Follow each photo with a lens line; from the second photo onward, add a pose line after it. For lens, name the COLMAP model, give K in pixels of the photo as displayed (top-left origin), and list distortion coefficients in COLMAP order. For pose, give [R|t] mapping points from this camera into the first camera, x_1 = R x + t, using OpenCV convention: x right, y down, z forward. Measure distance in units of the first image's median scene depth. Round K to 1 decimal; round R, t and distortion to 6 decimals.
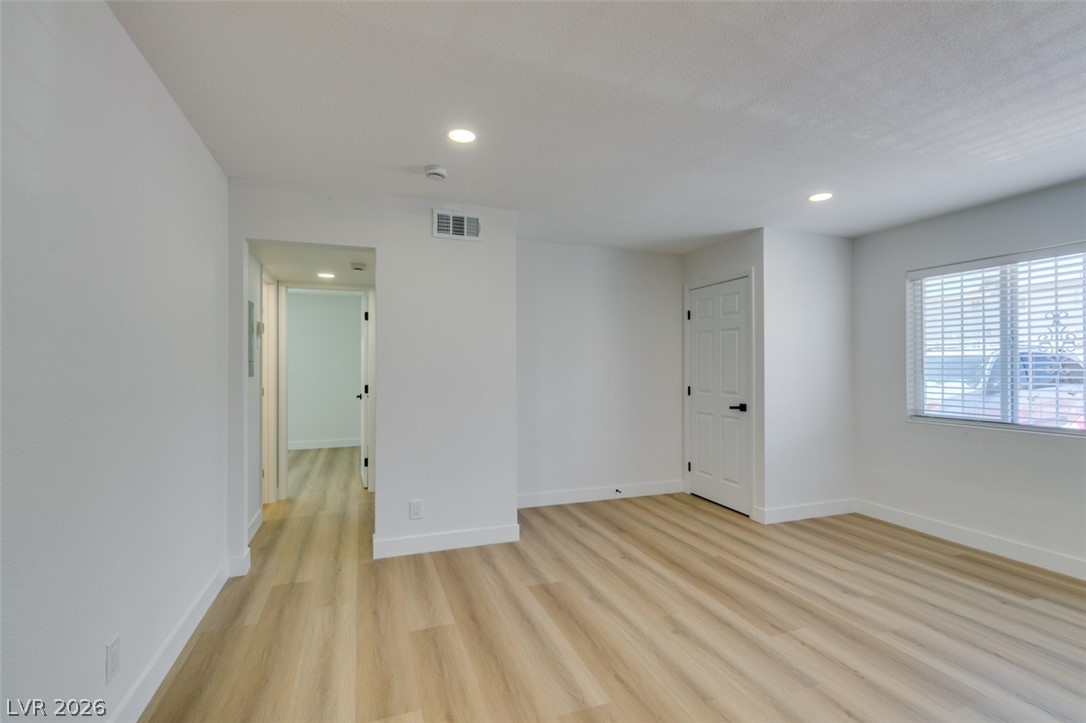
lens RADIAL K [[487.6, 0, 538.1], [0, 487.6, 372.8], [0, 0, 1]] dist [0.003222, -0.000387]
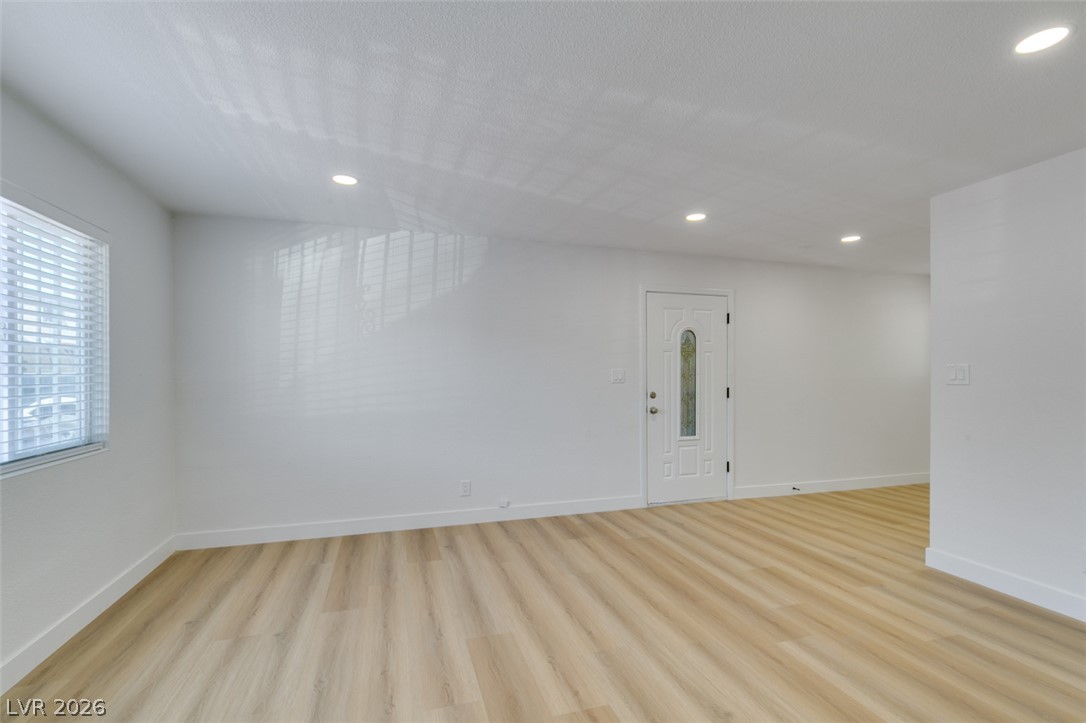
lens RADIAL K [[482.1, 0, 546.4], [0, 482.1, 364.7], [0, 0, 1]] dist [-0.000054, -0.000358]
pose [[-0.999278, -0.001926, 0.037938, 0.513440], [-0.002115, 0.999986, -0.004946, -0.016244], [-0.037928, -0.005022, -0.999268, 1.684863]]
